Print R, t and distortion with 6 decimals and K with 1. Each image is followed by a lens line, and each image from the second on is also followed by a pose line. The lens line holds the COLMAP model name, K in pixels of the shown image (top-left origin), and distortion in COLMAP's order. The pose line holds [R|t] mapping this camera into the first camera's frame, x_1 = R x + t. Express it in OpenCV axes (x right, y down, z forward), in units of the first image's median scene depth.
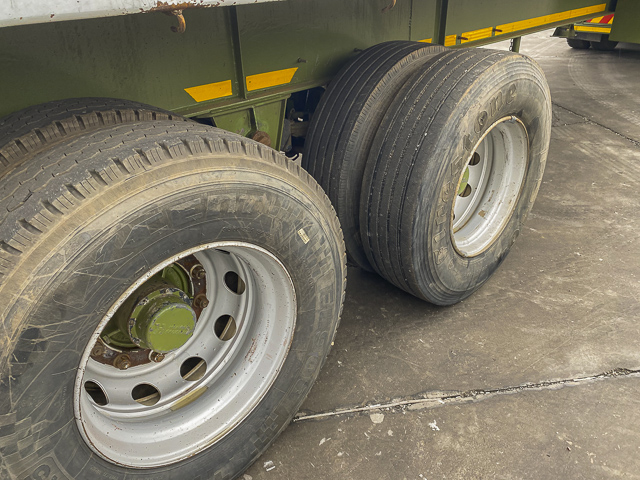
lens RADIAL K [[491.8, 0, 324.9], [0, 491.8, 245.4], [0, 0, 1]] dist [0.014312, -0.020482]
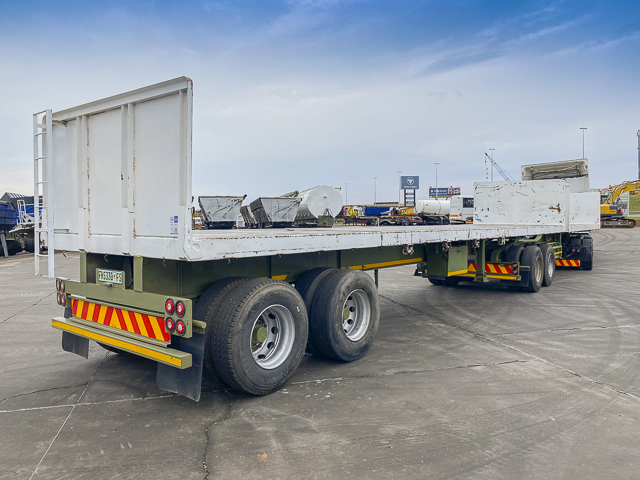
lens RADIAL K [[491.8, 0, 321.4], [0, 491.8, 239.8], [0, 0, 1]] dist [0.014312, -0.020482]
pose [[0.992081, 0.025002, 0.123086, -0.217098], [0.036054, 0.882057, -0.469762, 0.809195], [-0.120314, 0.470479, 0.874170, -1.616333]]
